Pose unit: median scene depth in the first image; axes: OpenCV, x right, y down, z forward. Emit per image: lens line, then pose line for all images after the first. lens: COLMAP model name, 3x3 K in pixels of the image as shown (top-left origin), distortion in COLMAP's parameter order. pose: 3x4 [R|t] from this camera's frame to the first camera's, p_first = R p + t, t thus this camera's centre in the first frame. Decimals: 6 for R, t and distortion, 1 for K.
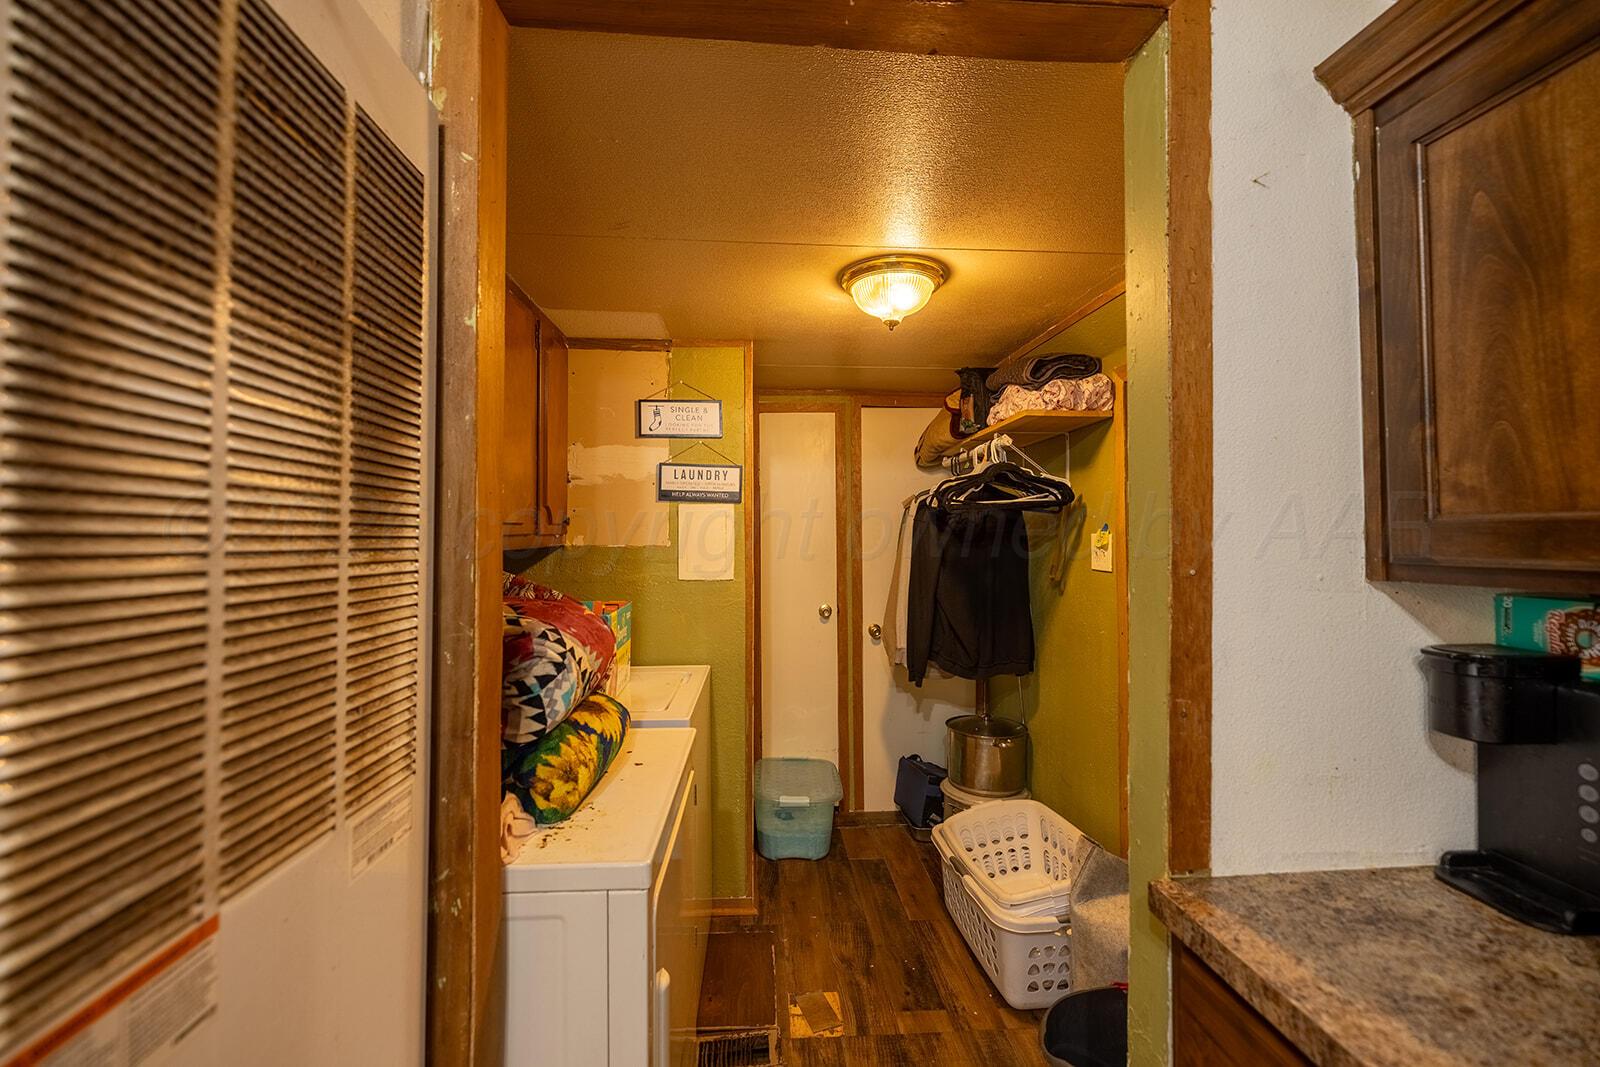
lens RADIAL K [[671.9, 0, 795.5], [0, 671.9, 525.9], [0, 0, 1]] dist [0.002905, -0.000192]
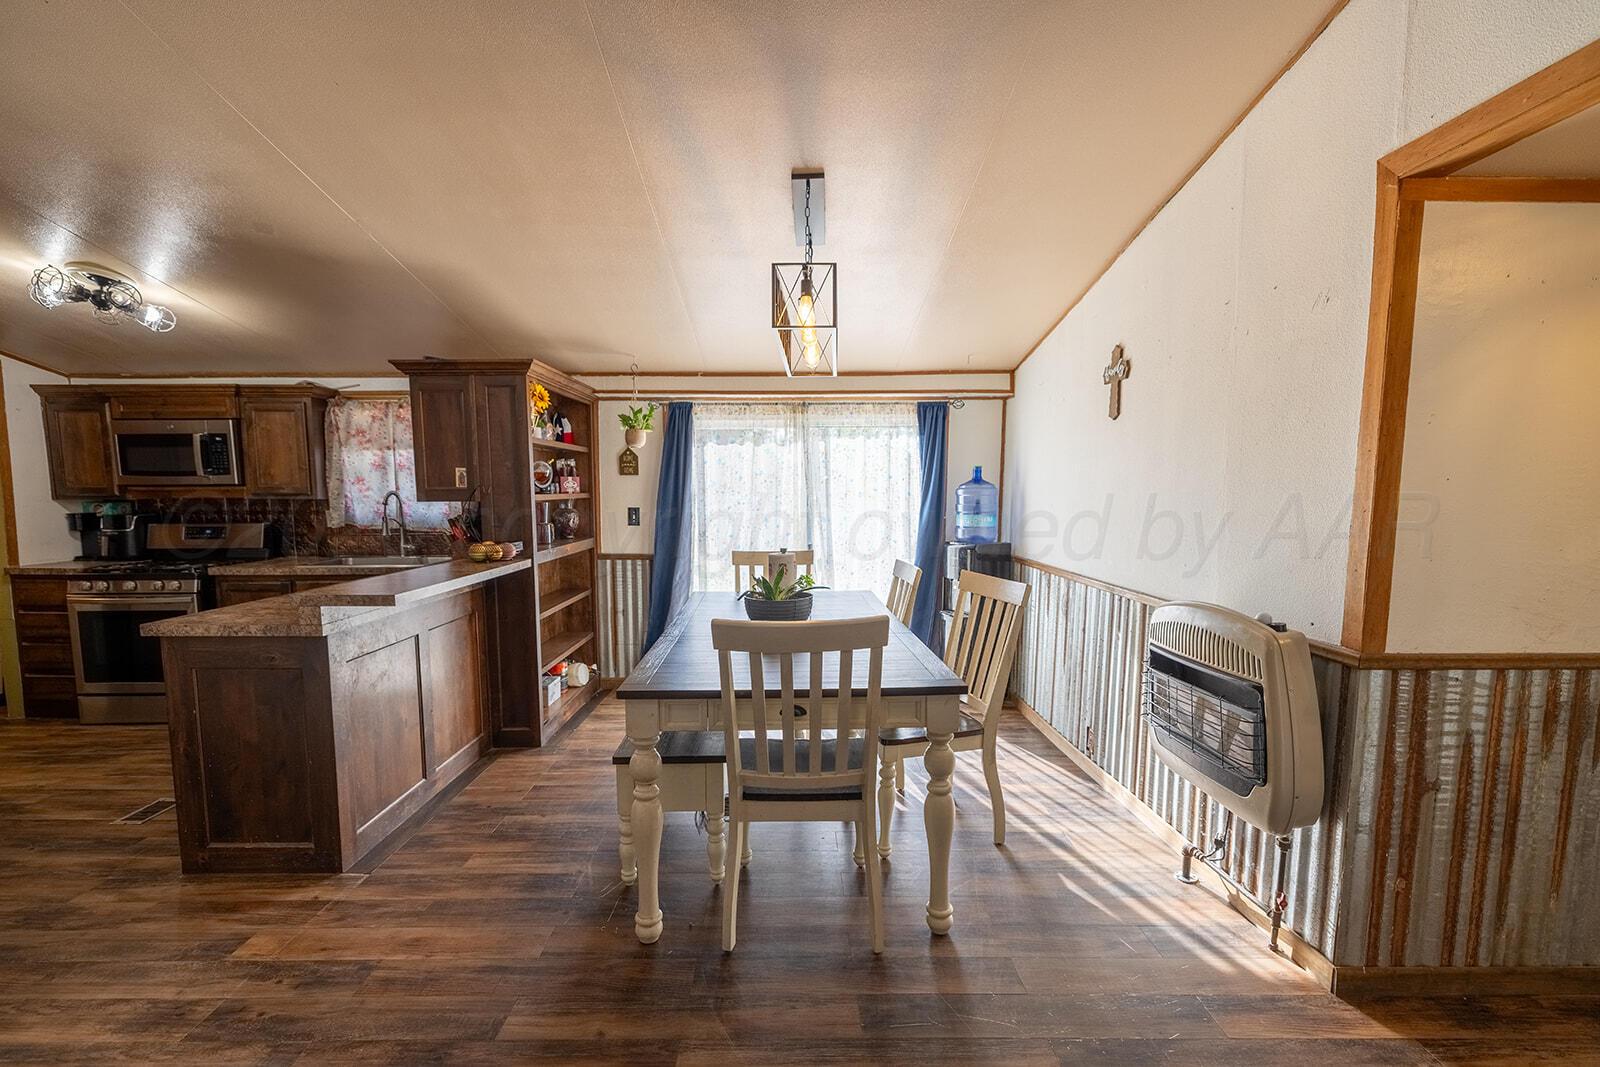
lens RADIAL K [[671.9, 0, 770.0], [0, 671.9, 564.5], [0, 0, 1]] dist [0.002905, -0.000192]
pose [[0.070784, -0.095514, 0.992908, -2.396613], [-0.017462, 0.995134, 0.096973, -0.008744], [-0.997339, -0.024202, 0.068772, -2.958131]]
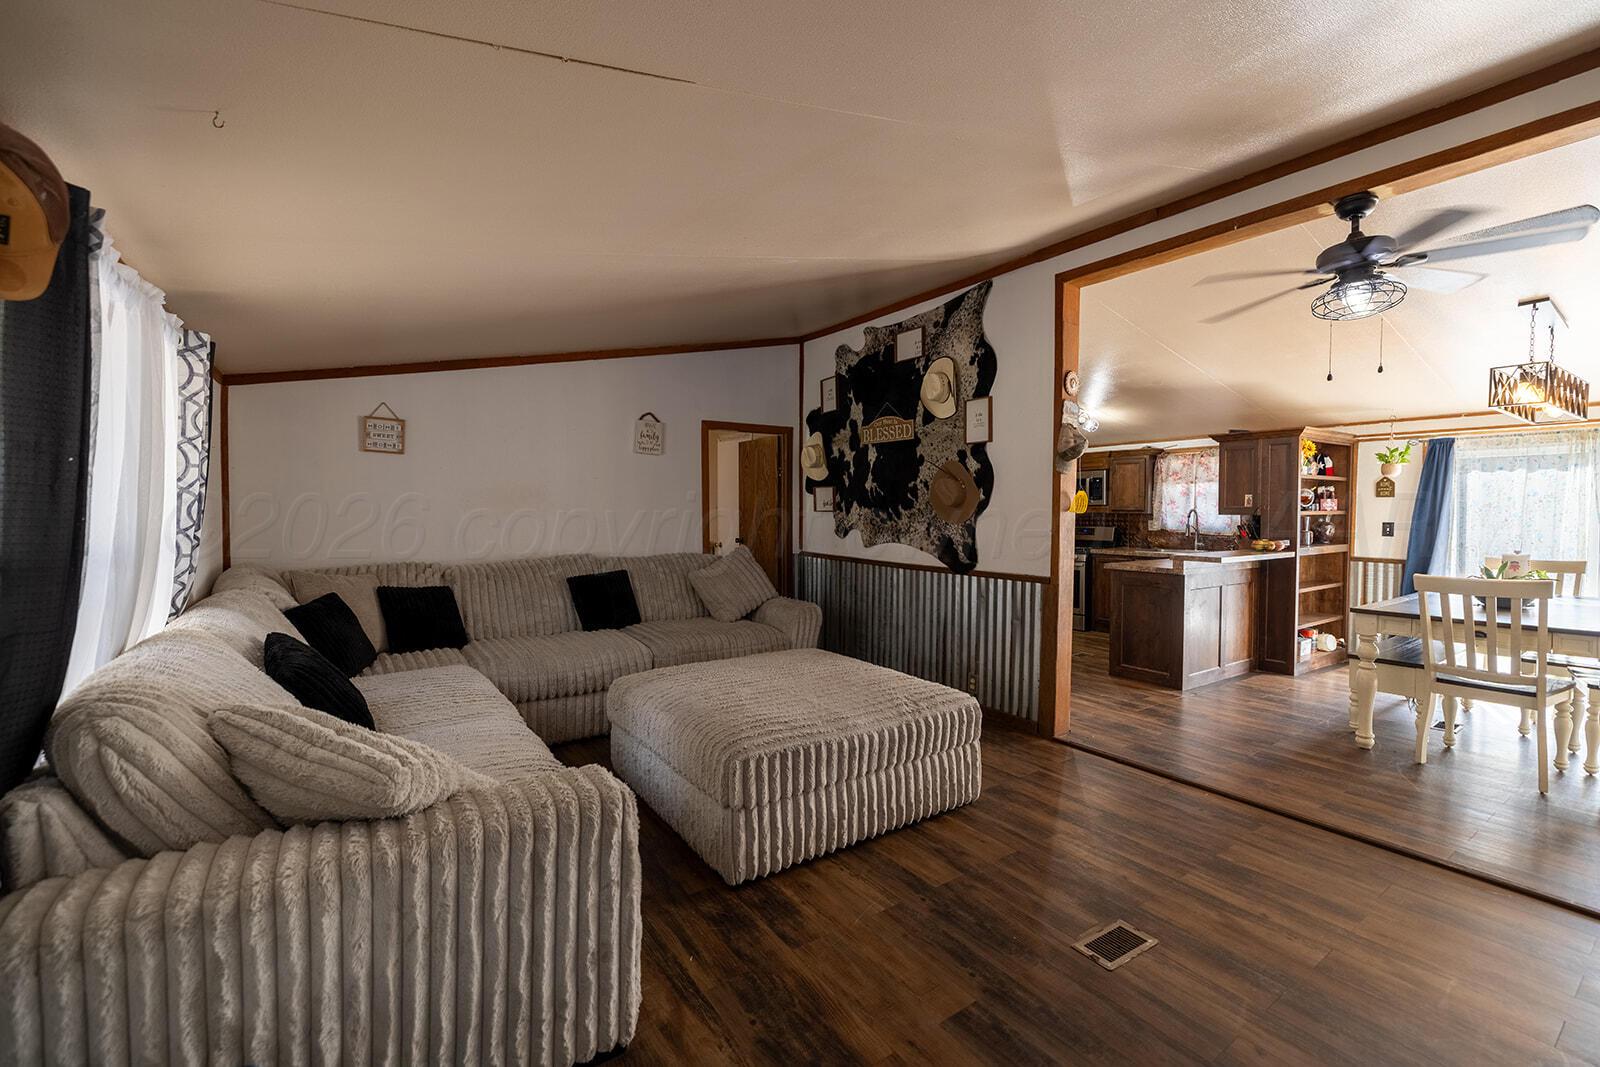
lens RADIAL K [[671.9, 0, 803.4], [0, 671.9, 528.7], [0, 0, 1]] dist [0.002905, -0.000192]
pose [[0.853229, 0.002709, 0.521530, -4.951782], [-0.024885, 0.999059, 0.035522, 0.033885], [-0.520943, -0.043286, 0.852494, -3.929965]]
